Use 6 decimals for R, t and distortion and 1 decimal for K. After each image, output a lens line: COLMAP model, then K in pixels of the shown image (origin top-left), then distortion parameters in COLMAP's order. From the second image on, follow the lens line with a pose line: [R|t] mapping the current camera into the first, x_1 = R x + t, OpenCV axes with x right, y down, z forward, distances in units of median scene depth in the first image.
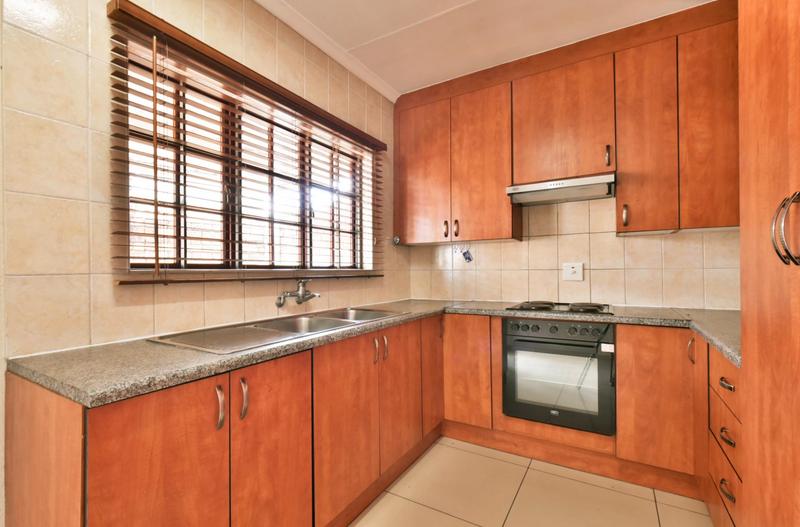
lens RADIAL K [[353.7, 0, 401.8], [0, 353.7, 270.0], [0, 0, 1]] dist [0.000670, 0.000072]
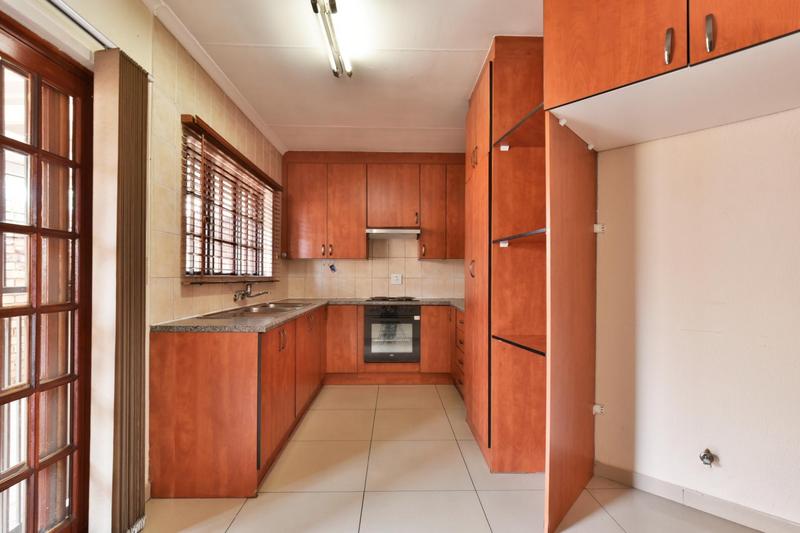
lens RADIAL K [[369.0, 0, 399.6], [0, 369.0, 275.3], [0, 0, 1]] dist [0.024817, -0.000100]
pose [[0.846995, 0.015164, 0.531384, -0.508611], [-0.012683, 0.999885, -0.008318, 0.000334], [-0.531449, 0.000305, 0.847090, -0.589314]]
